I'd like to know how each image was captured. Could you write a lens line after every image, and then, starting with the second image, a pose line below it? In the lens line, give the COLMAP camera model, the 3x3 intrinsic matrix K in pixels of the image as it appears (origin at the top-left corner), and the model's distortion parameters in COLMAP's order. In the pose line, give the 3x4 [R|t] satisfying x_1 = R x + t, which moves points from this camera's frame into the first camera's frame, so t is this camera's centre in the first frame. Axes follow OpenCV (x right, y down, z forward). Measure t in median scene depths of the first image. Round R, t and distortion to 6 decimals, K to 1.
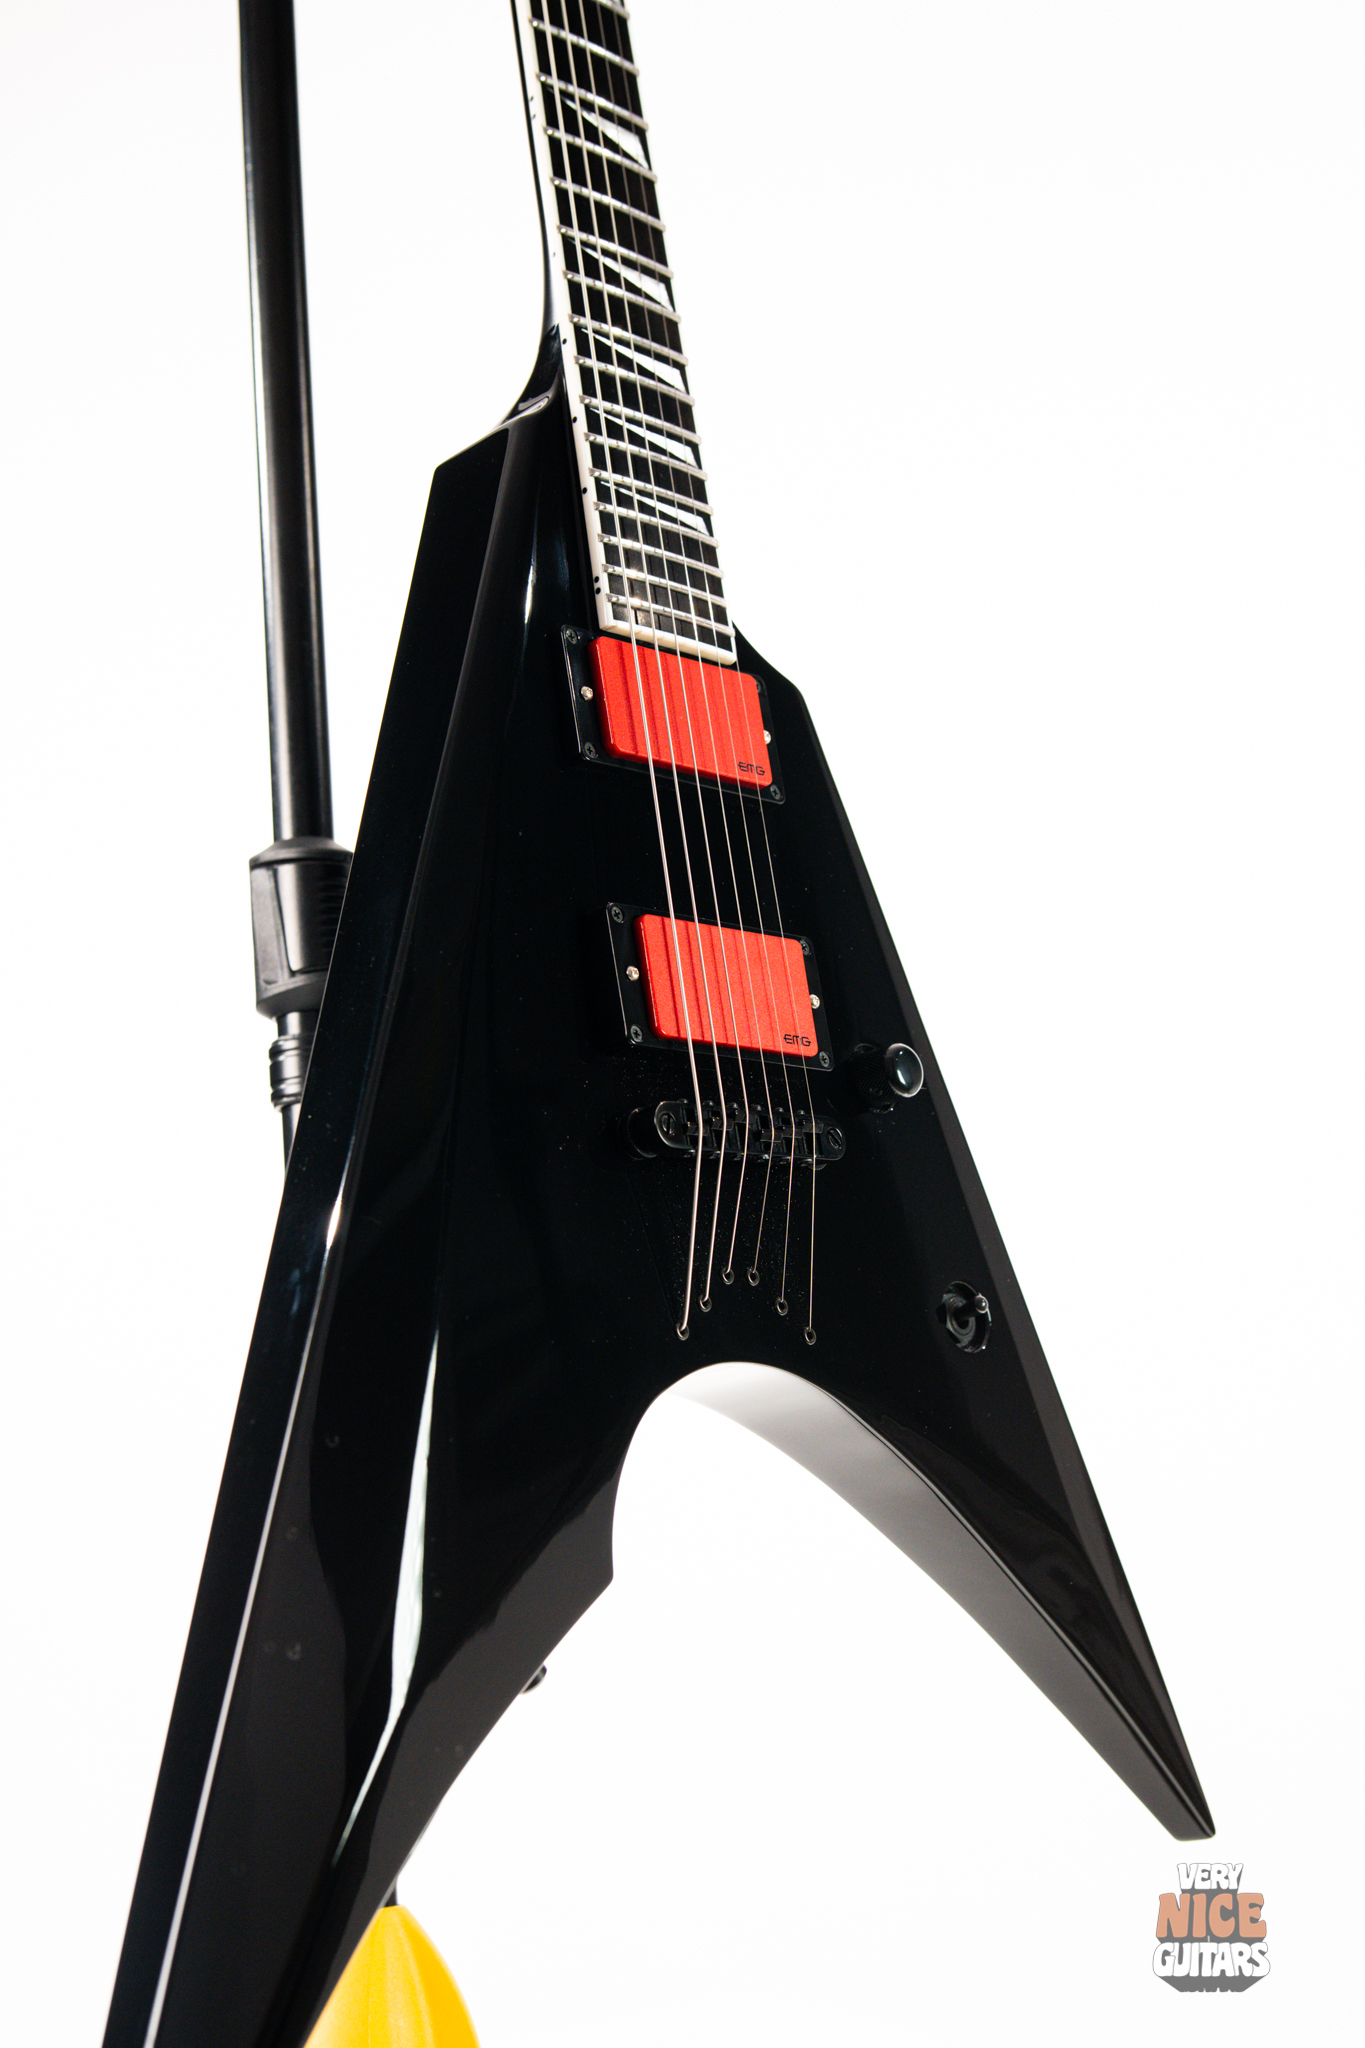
lens RADIAL K [[2911.2, 0, 661.3], [0, 2911.2, 1028.1], [0, 0, 1]] dist [0.063071, 0.000000]
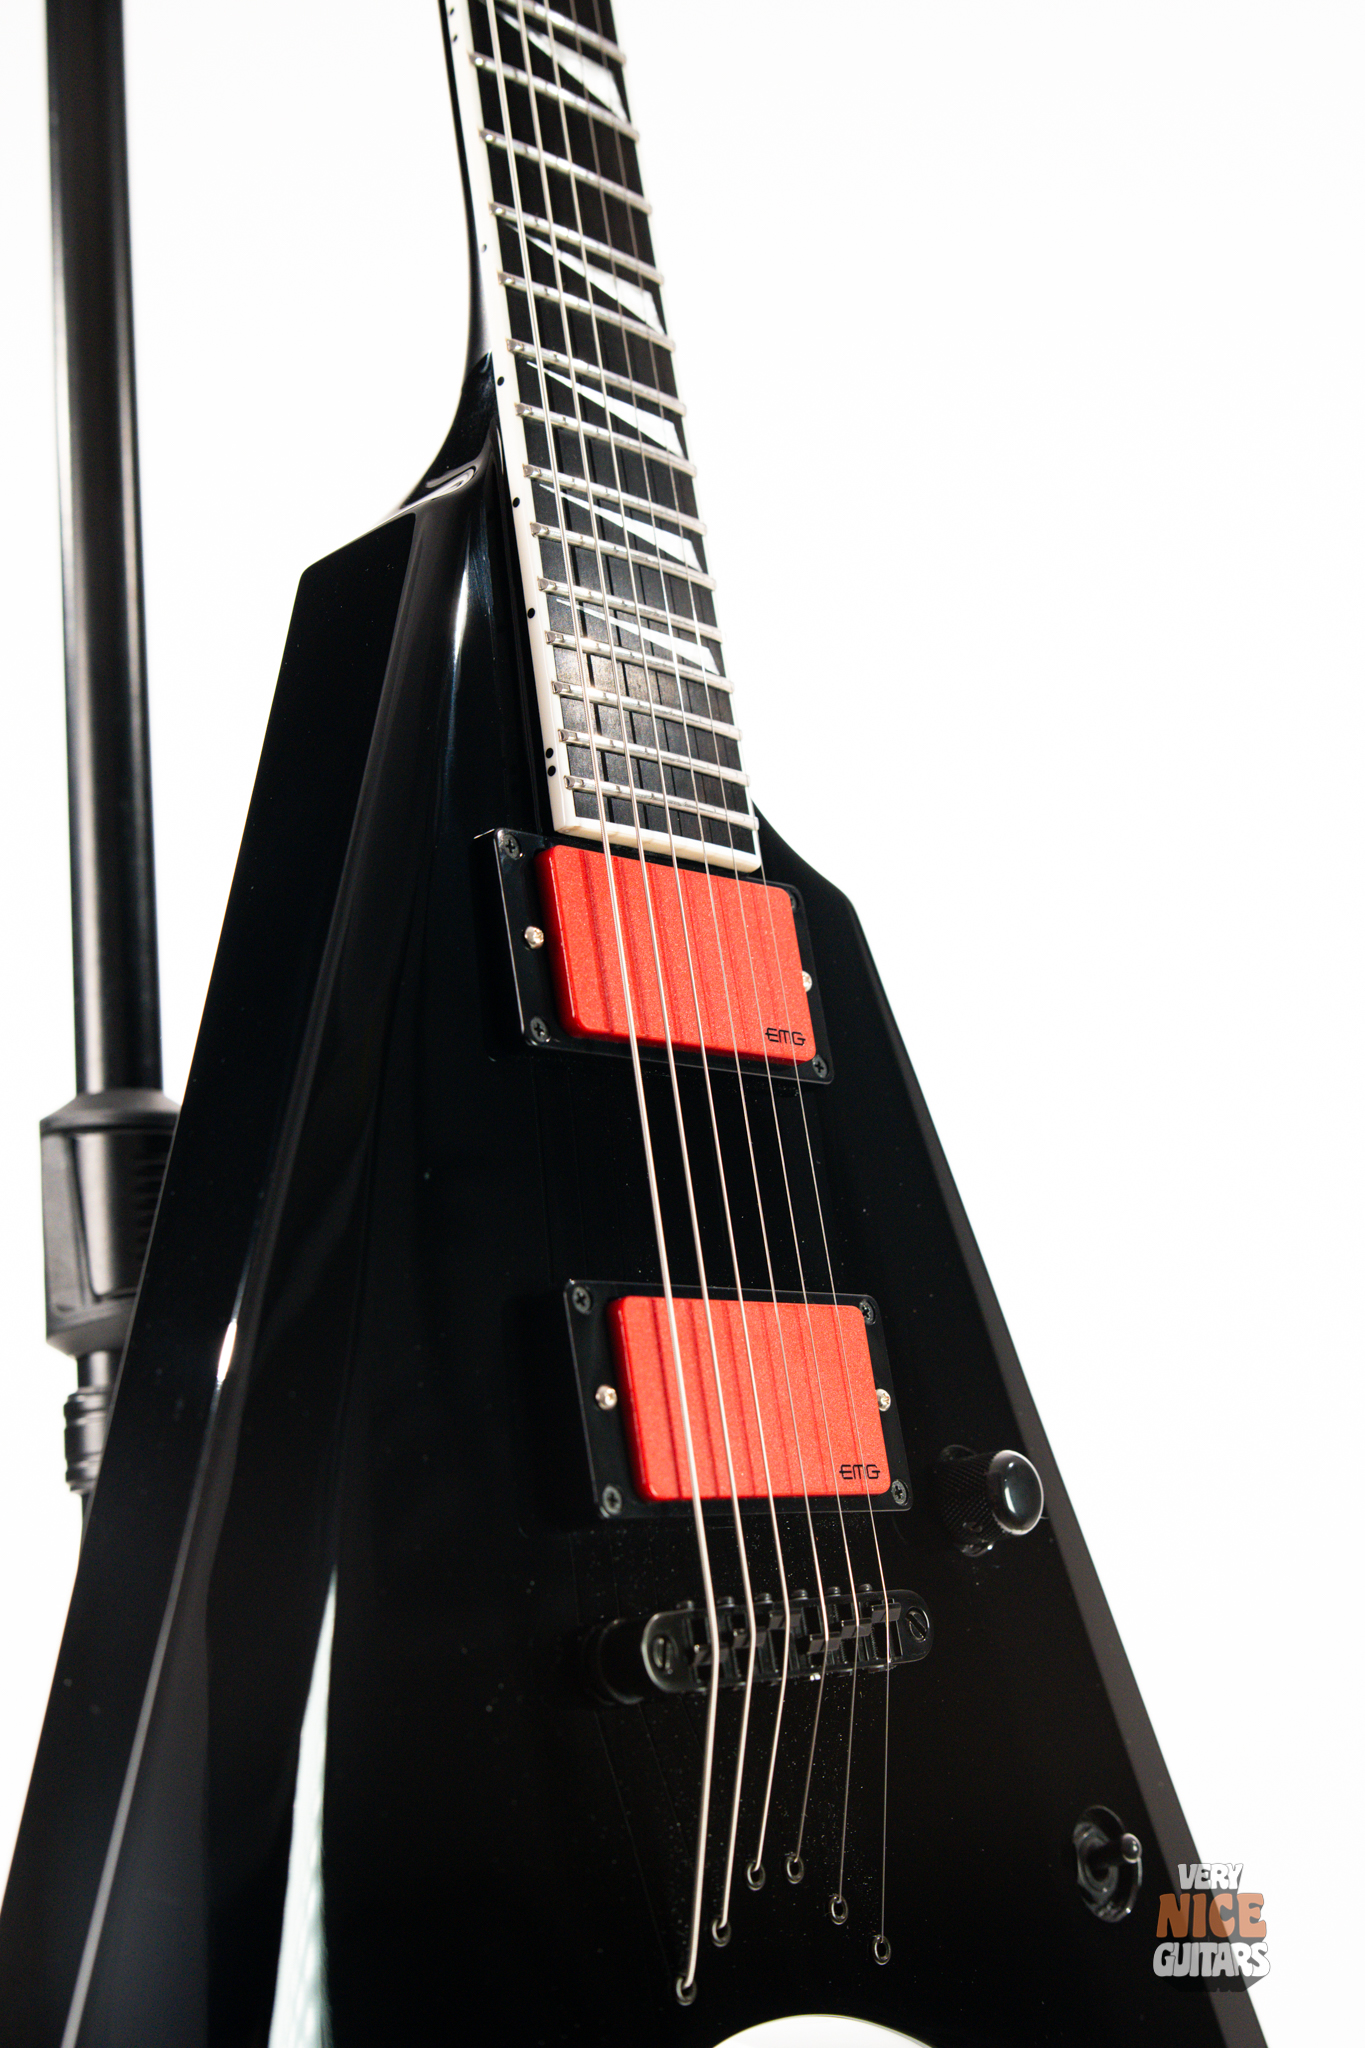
lens RADIAL K [[2911.2, 0, 703.3], [0, 2911.2, 1022.6], [0, 0, 1]] dist [0.063071, 0.000000]
pose [[0.999410, 0.002633, 0.034246, -0.009800], [-0.002696, 0.999995, 0.001815, -0.092484], [-0.034241, -0.001907, 0.999412, 0.344382]]
